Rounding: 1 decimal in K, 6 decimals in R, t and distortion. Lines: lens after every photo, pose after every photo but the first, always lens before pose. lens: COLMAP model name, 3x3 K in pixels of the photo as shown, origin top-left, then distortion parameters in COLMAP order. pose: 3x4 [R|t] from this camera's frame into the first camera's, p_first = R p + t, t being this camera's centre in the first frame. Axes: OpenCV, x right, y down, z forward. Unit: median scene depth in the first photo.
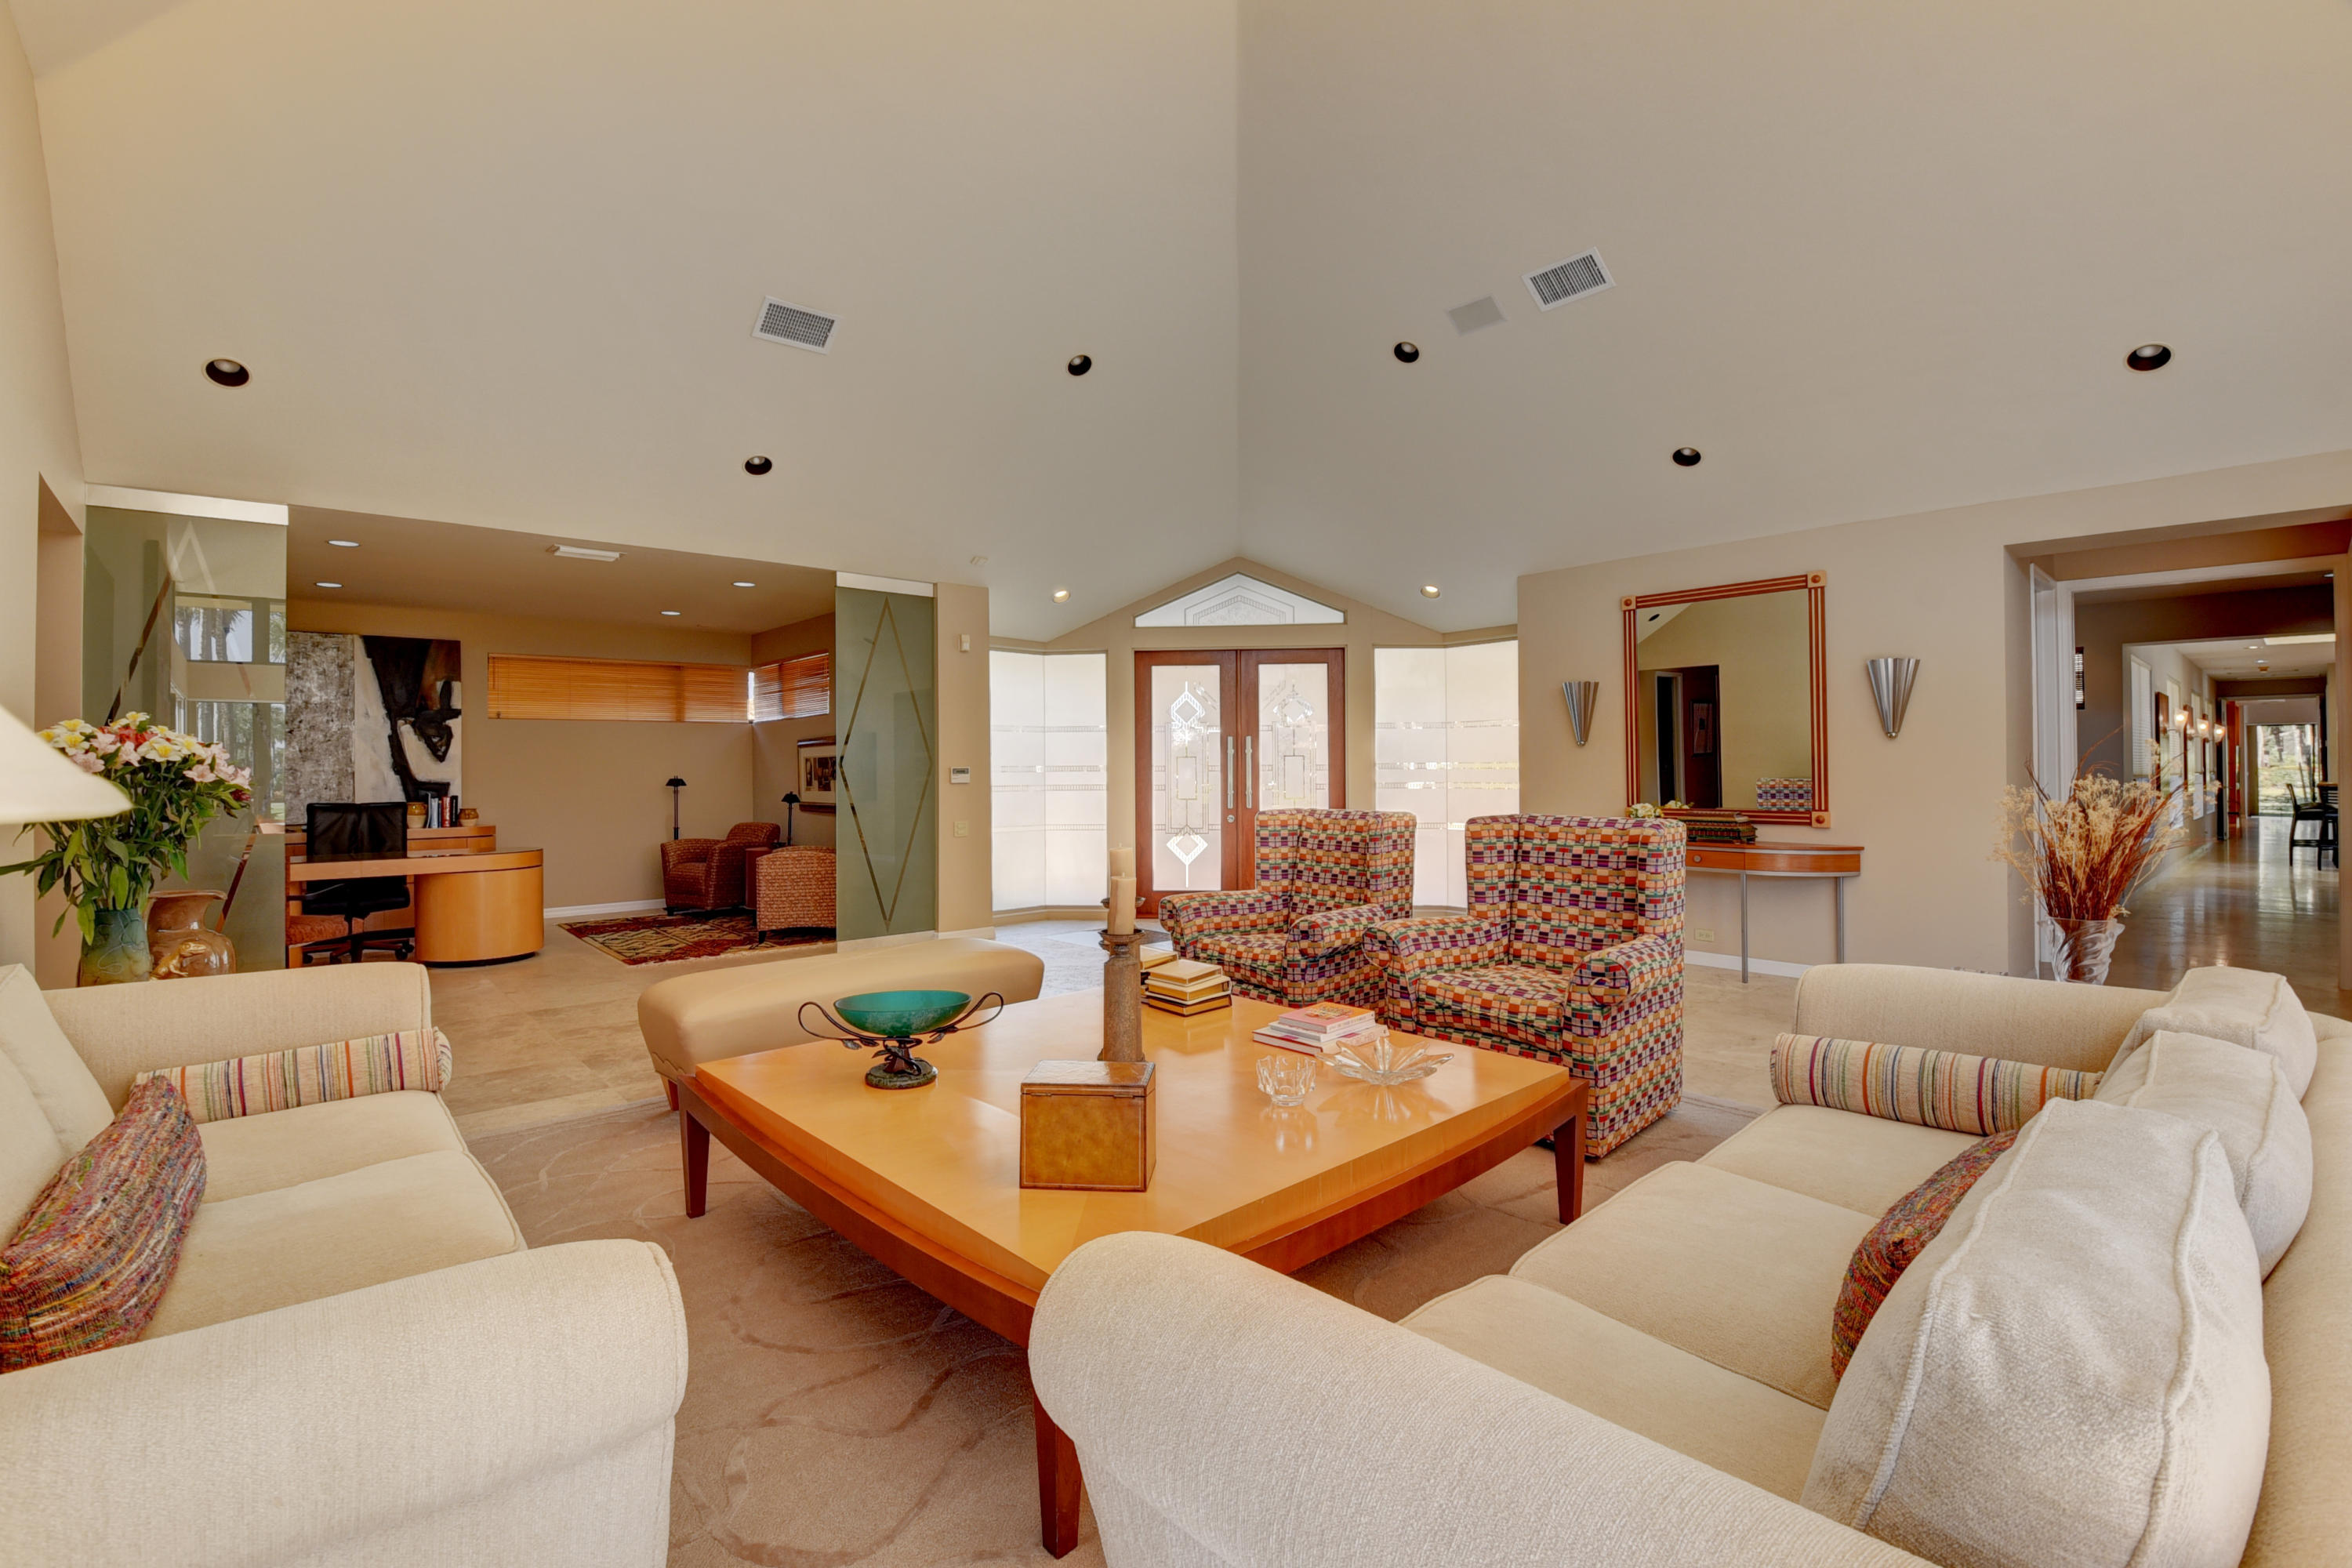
lens RADIAL K [[1012.9, 0, 1179.7], [0, 1012.9, 769.9], [0, 0, 1]] dist [-0.000506, -0.000030]
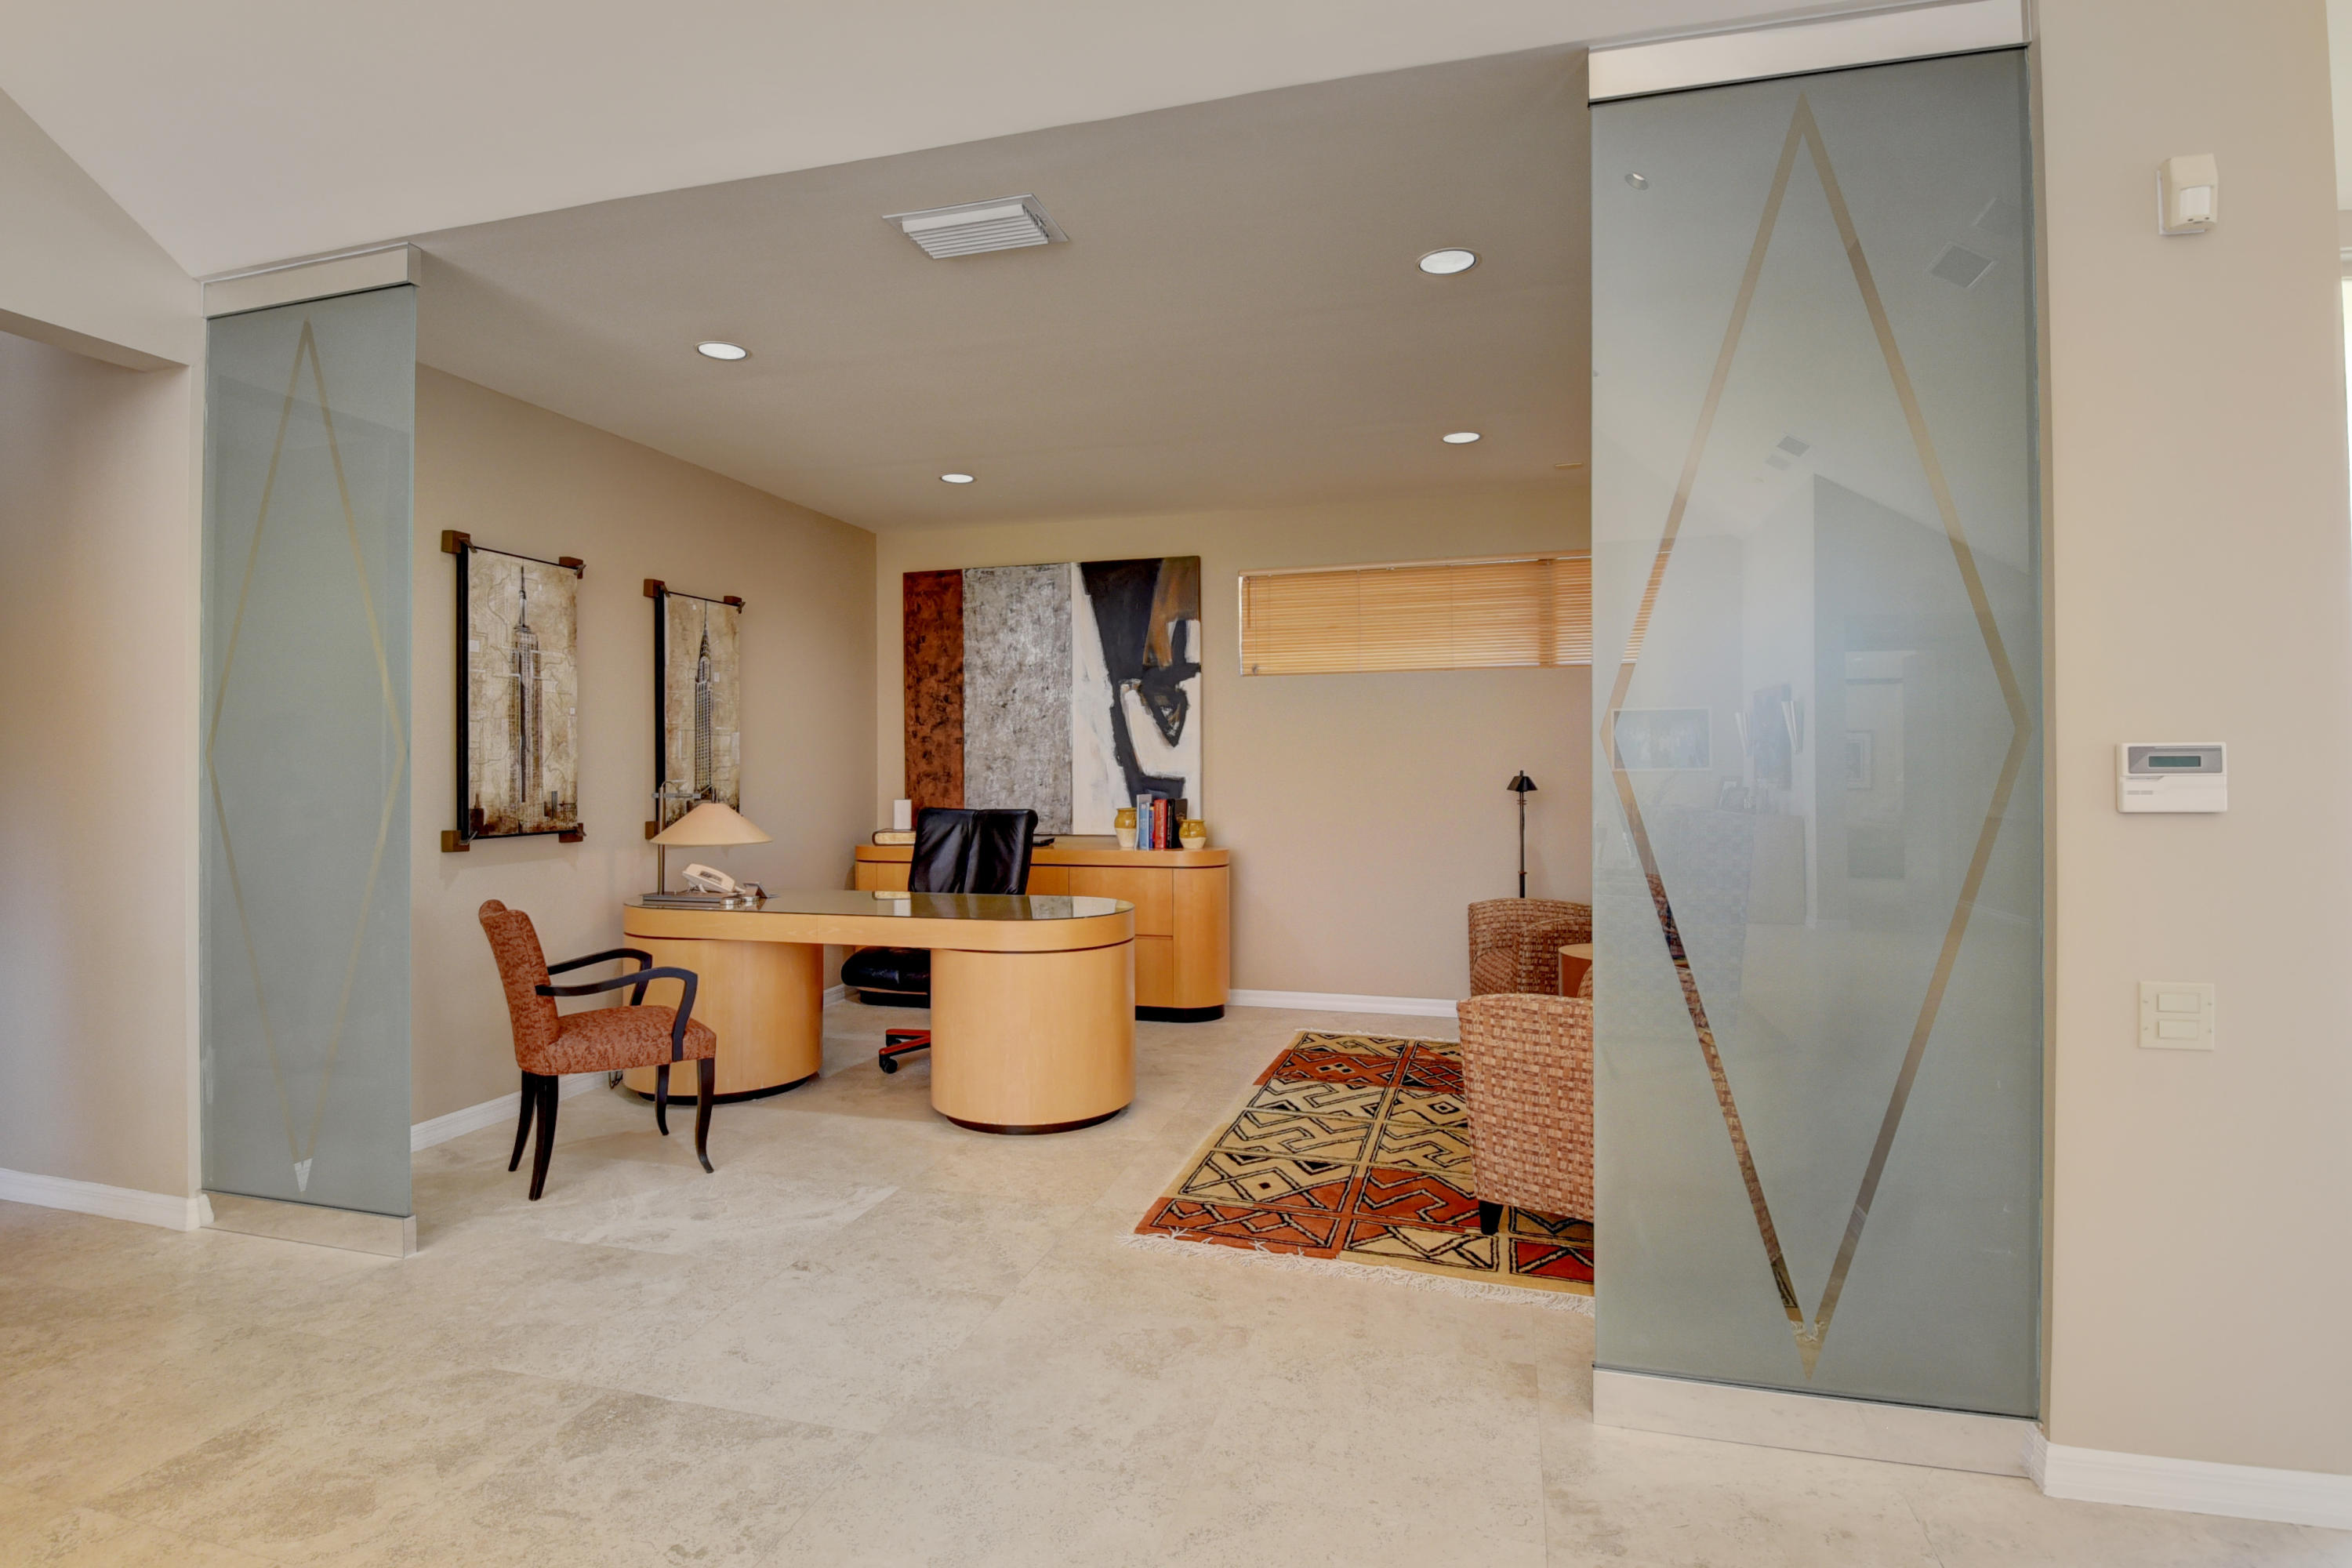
lens RADIAL K [[1153.3, 0, 1169.5], [0, 1153.3, 771.7], [0, 0, 1]] dist [0.000399, -0.000146]
pose [[0.503642, 0.009258, -0.863863, -0.098667], [-0.003952, 0.999957, 0.008412, 0.002192], [0.863904, -0.000823, 0.503657, 0.643054]]
